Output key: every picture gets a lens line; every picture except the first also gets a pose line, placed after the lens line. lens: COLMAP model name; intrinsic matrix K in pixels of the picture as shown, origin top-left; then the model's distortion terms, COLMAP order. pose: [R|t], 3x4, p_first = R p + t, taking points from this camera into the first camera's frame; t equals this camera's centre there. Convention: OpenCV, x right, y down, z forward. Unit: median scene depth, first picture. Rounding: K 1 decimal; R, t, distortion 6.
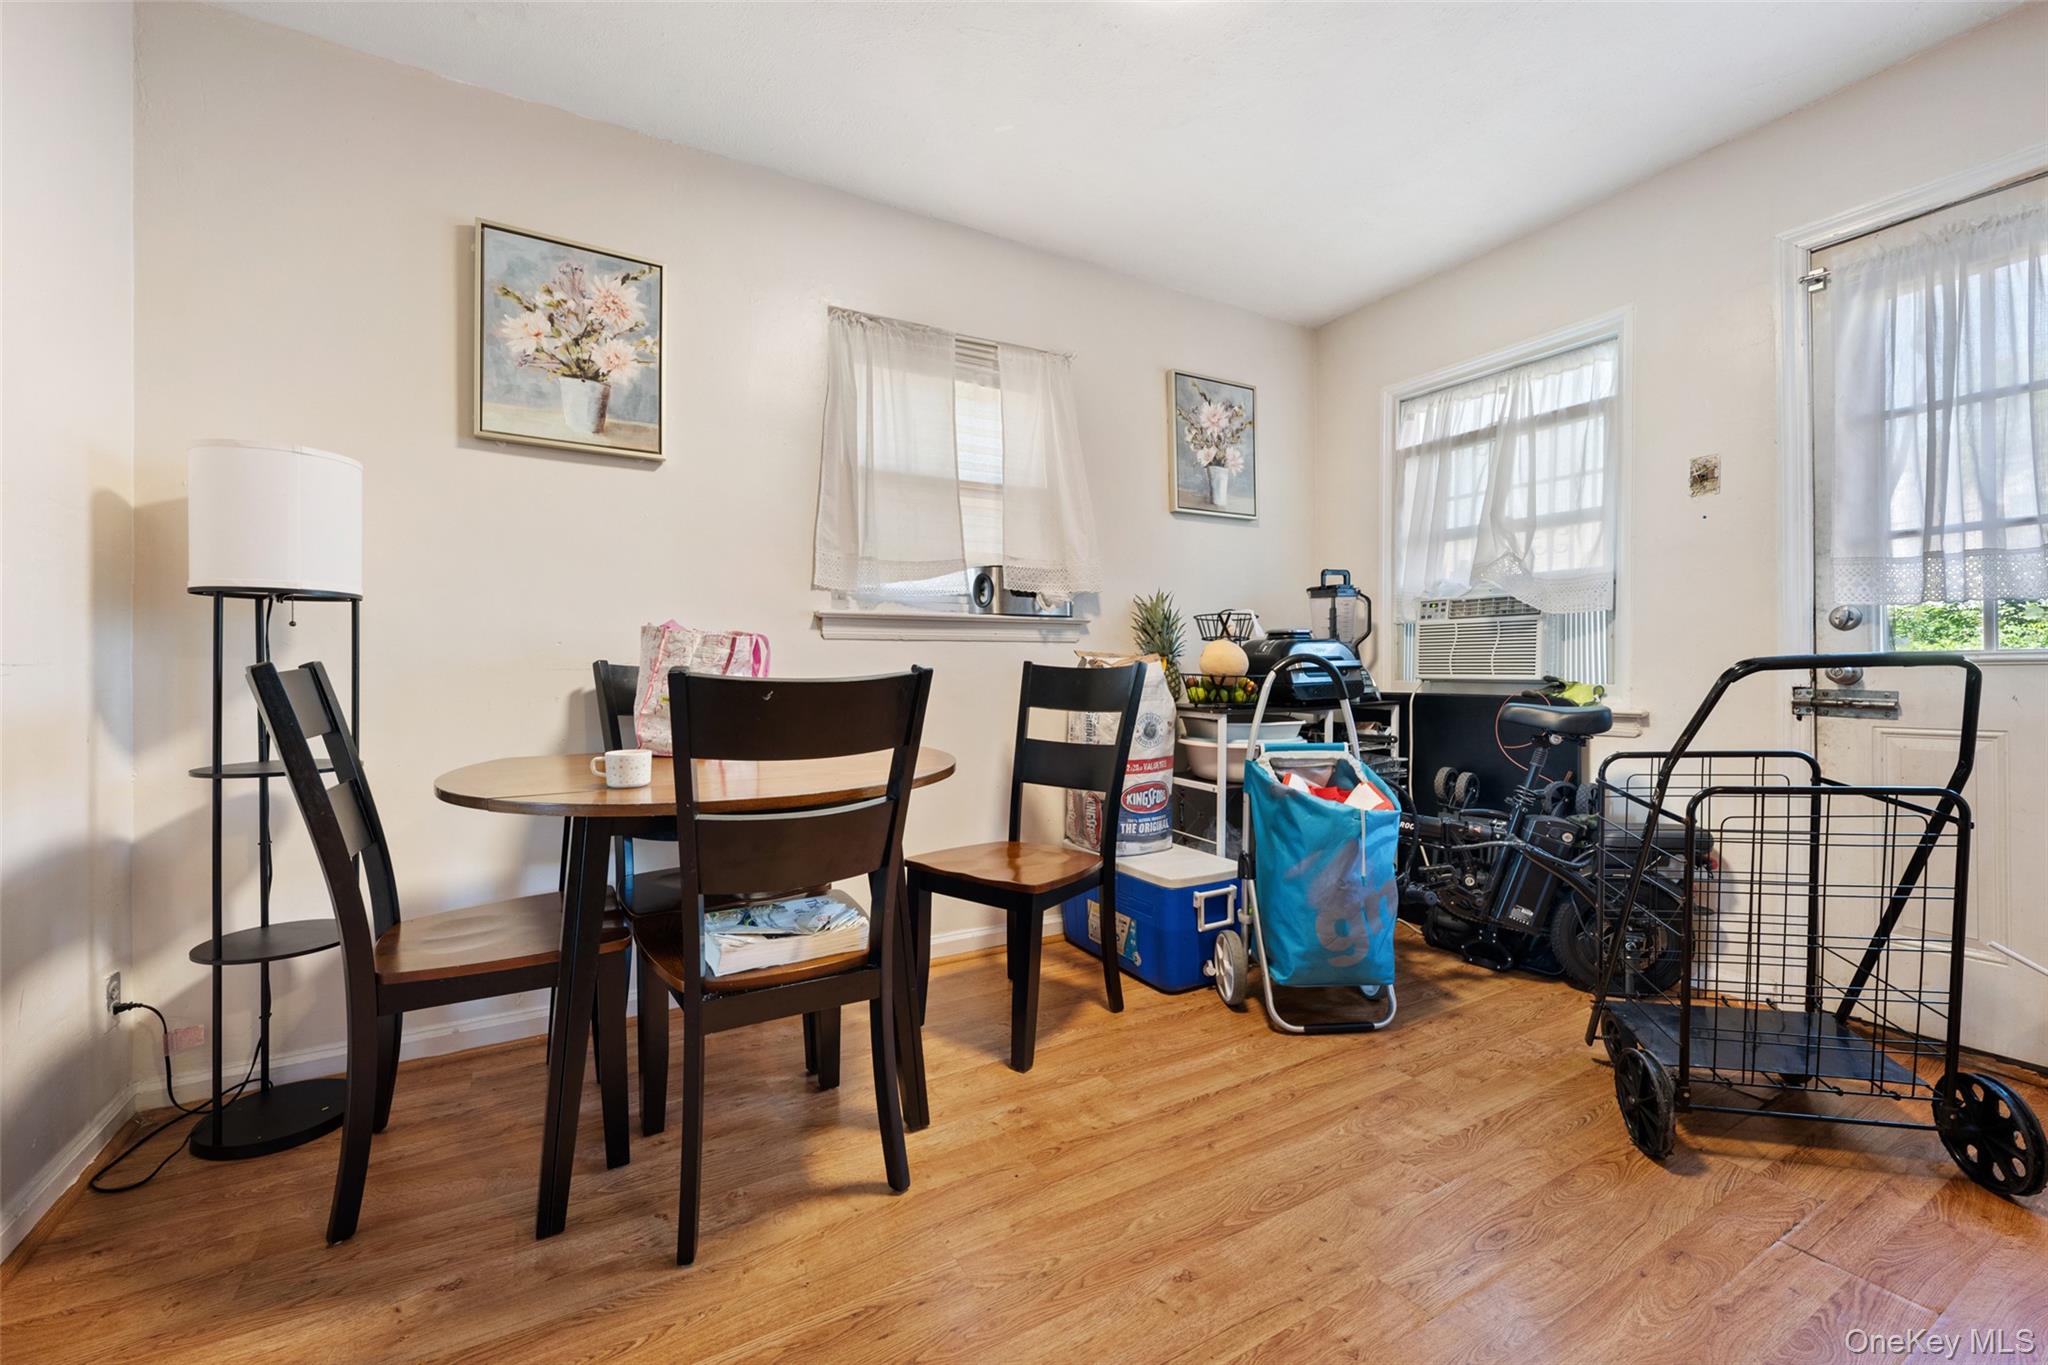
lens RADIAL K [[852.3, 0, 1023.7], [0, 852.3, 676.0], [0, 0, 1]] dist [-0.000429, -0.000052]
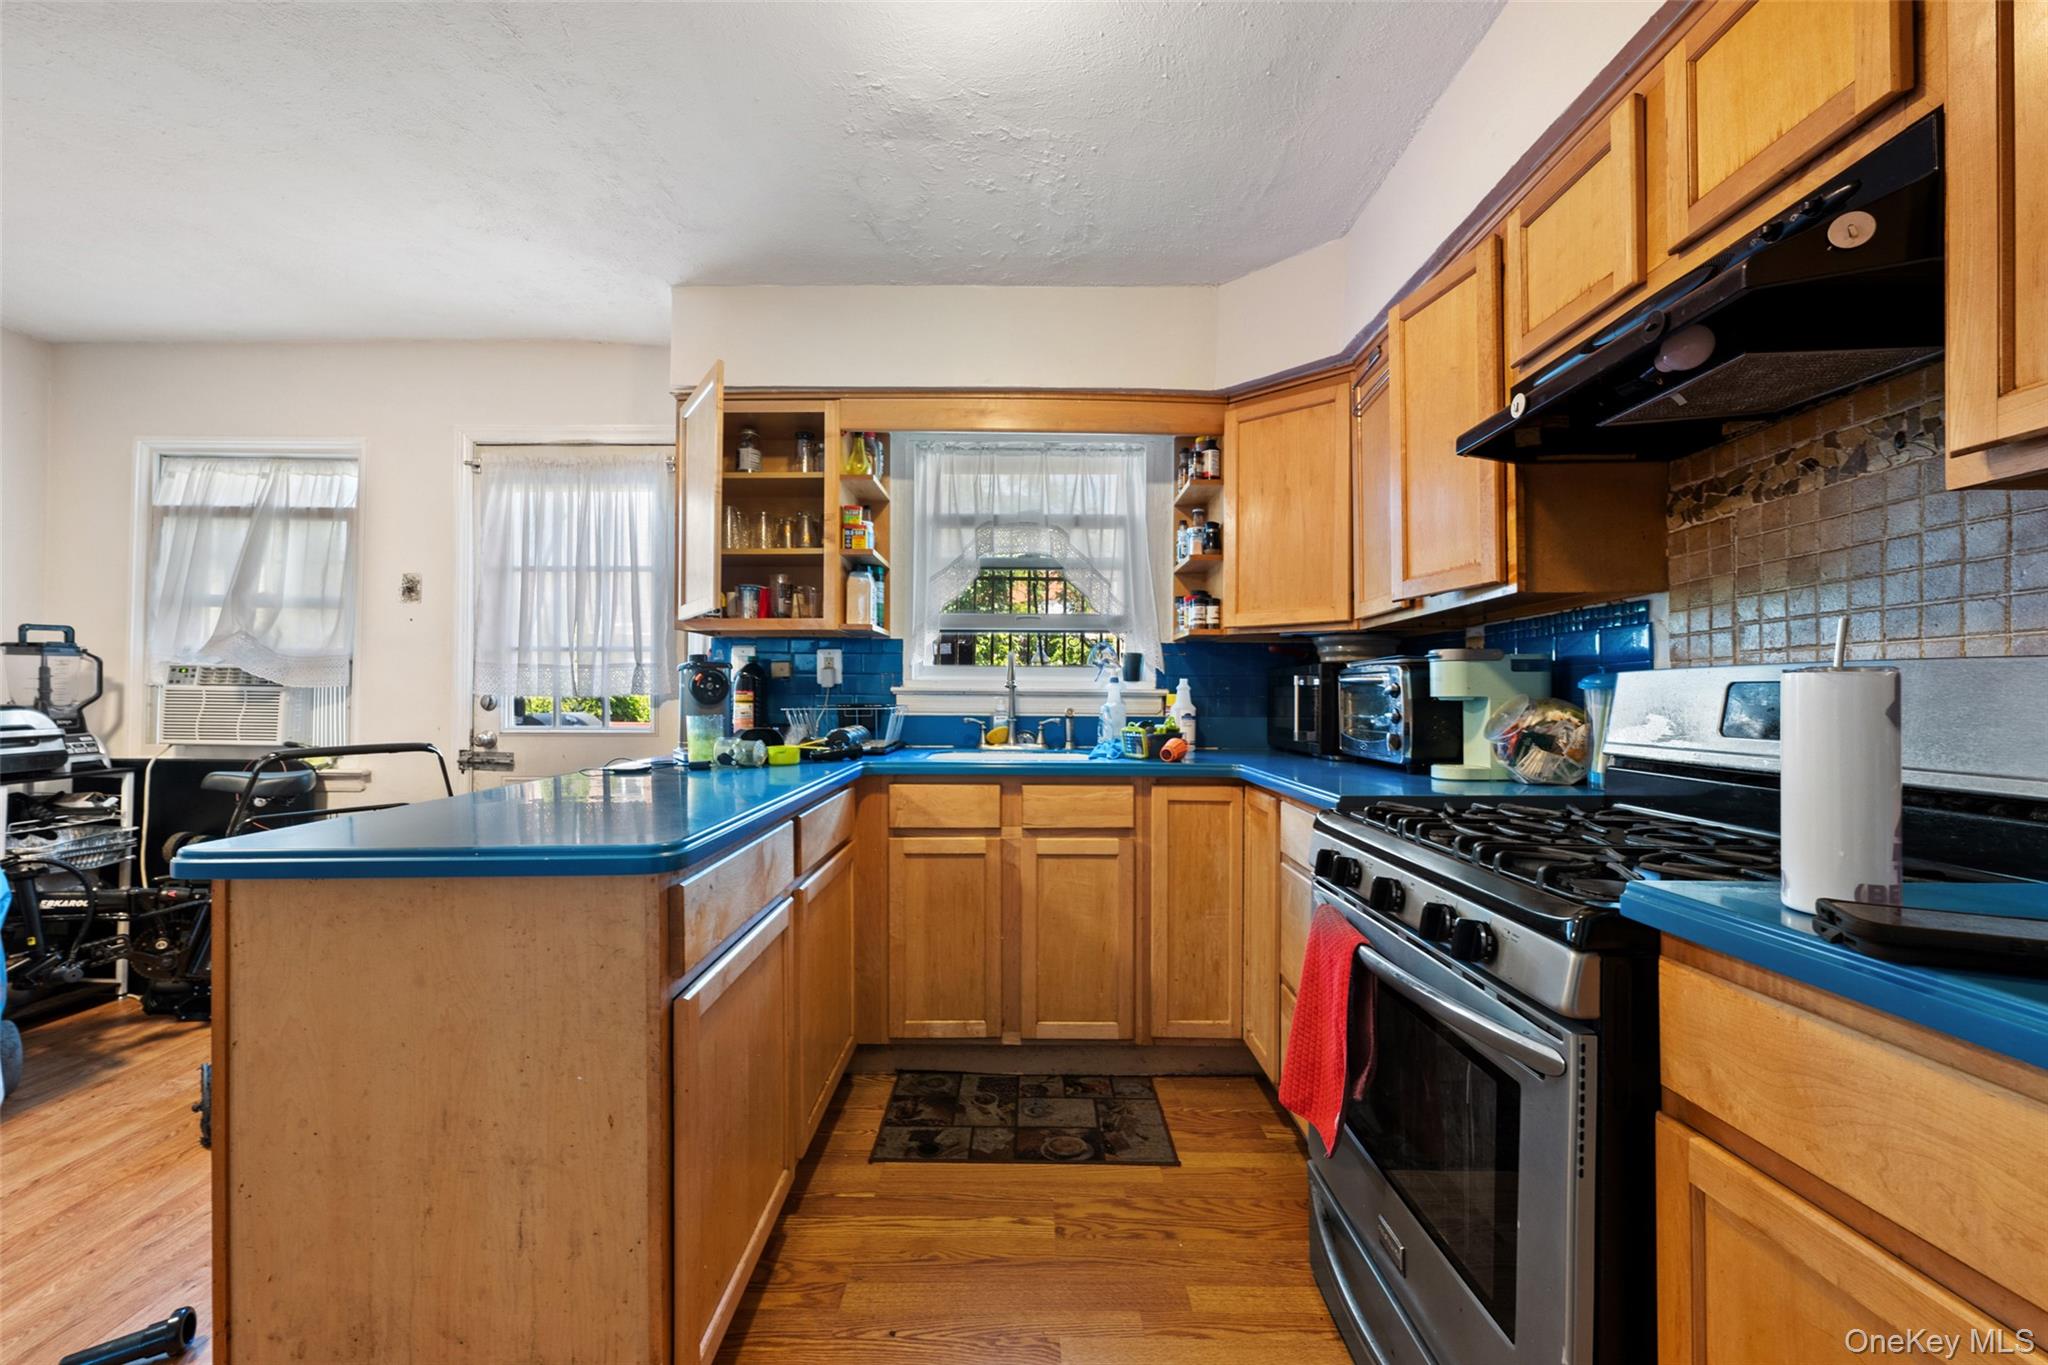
lens RADIAL K [[805.8, 0, 1024.6], [0, 805.8, 693.4], [0, 0, 1]] dist [-0.001221, 0.000287]
pose [[0.503295, 0.010806, 0.864047, 0.177755], [-0.002965, 0.999938, -0.010779, -0.053810], [-0.864110, 0.002863, 0.503295, -0.368946]]
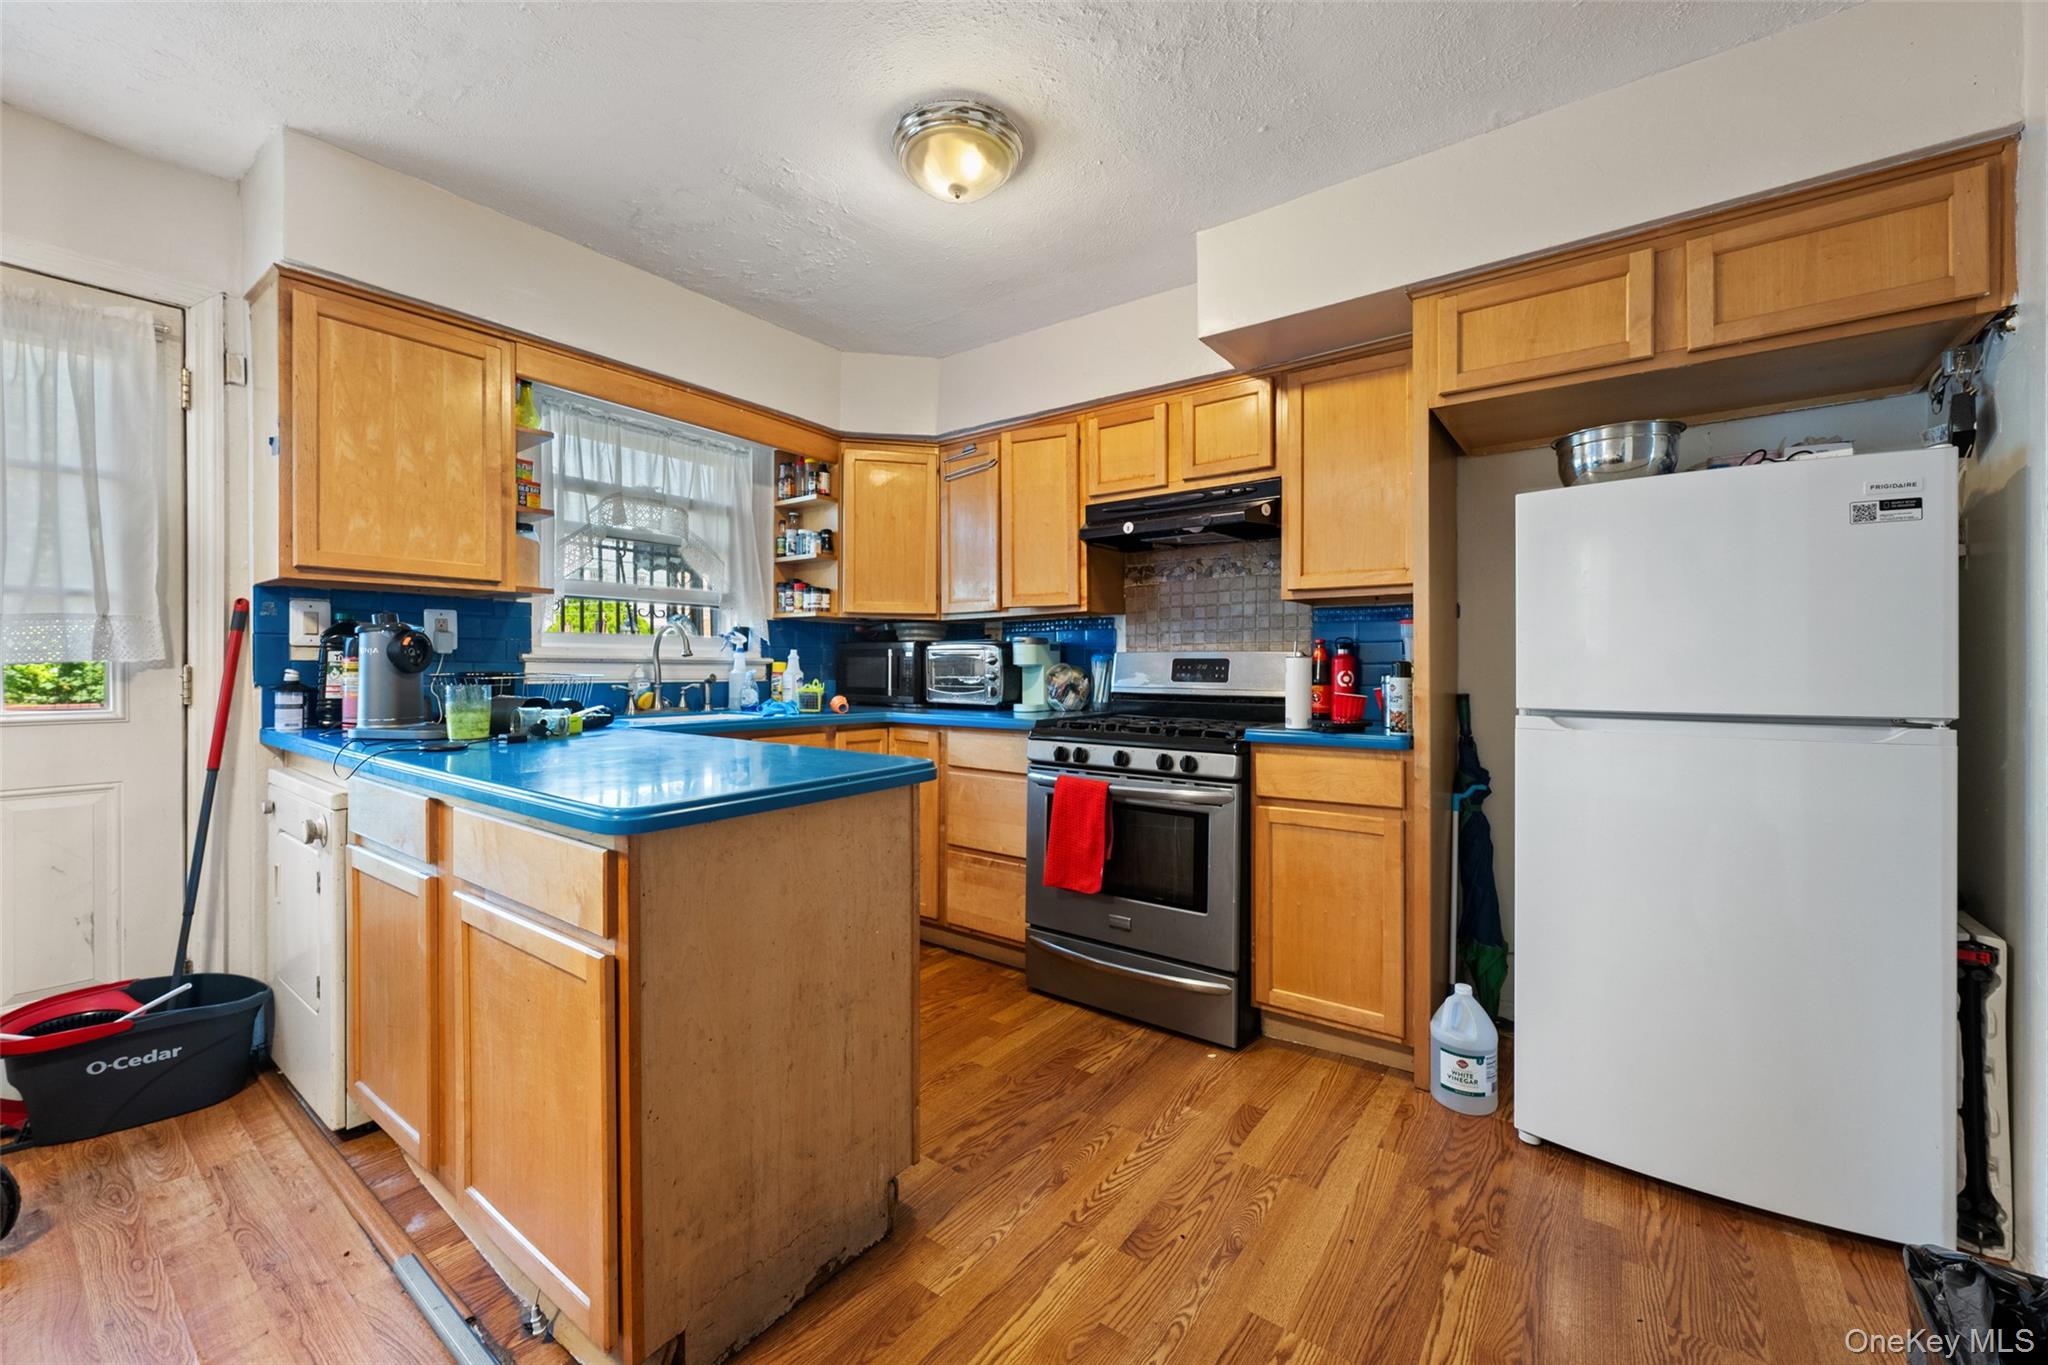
lens RADIAL K [[805.8, 0, 1017.4], [0, 805.8, 675.7], [0, 0, 1]] dist [-0.001221, 0.000287]
pose [[-0.394287, -0.006495, 0.918964, -0.551870], [0.002914, 0.999961, 0.008317, -0.051762], [-0.918983, 0.005957, -0.394253, 0.803590]]
